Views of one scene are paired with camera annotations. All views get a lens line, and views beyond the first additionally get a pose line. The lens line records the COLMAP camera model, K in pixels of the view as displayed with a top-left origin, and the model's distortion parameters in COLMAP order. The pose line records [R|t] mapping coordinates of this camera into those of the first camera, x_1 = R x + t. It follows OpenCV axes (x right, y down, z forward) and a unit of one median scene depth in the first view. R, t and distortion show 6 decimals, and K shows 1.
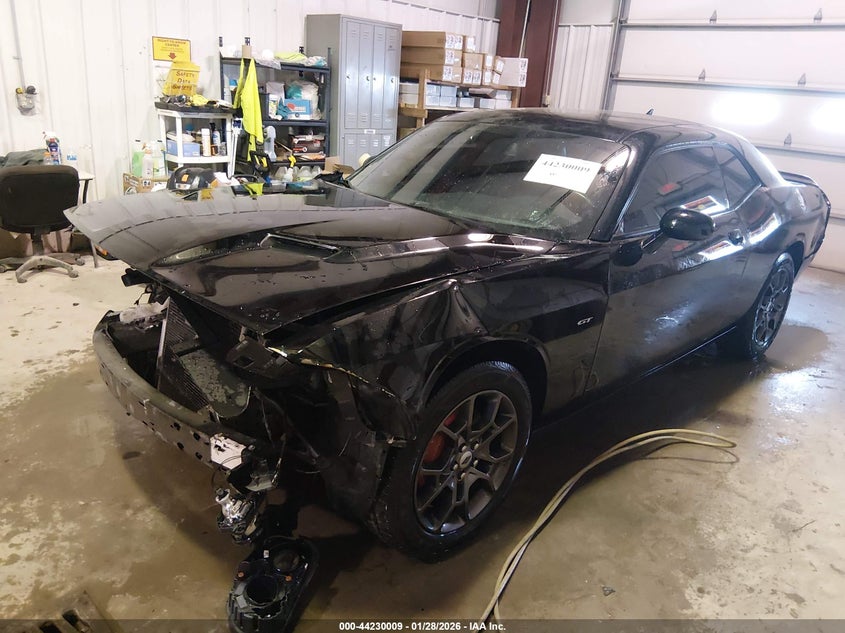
lens RADIAL K [[672.3, 0, 422.5], [0, 672.3, 316.5], [0, 0, 1]] dist [0.008068, 0.002485]
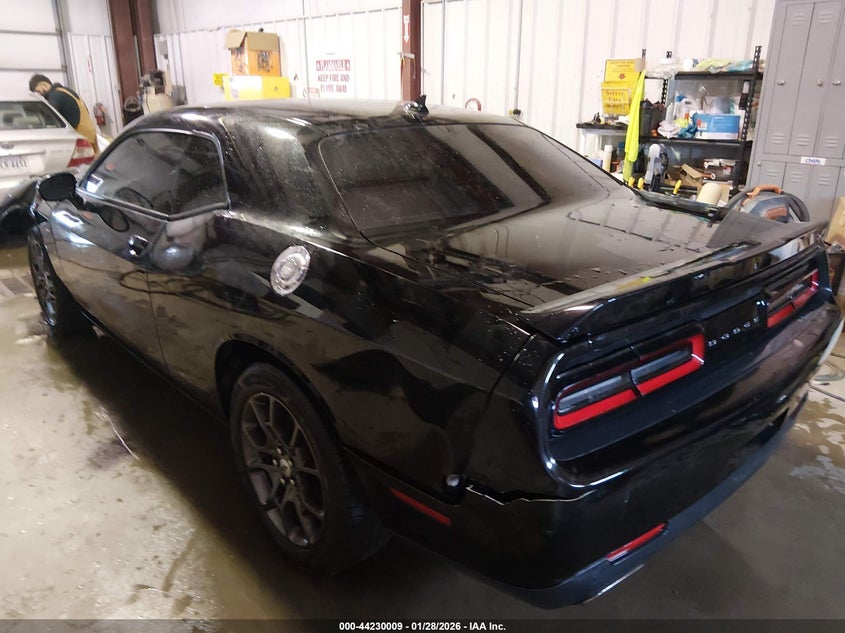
lens RADIAL K [[672.3, 0, 422.5], [0, 672.3, 316.5], [0, 0, 1]] dist [0.008068, 0.002485]
pose [[-0.074491, 0.258166, -0.963225, 0.686376], [-0.316616, 0.909808, 0.268335, -0.208803], [0.945624, 0.324961, 0.013967, 0.739348]]
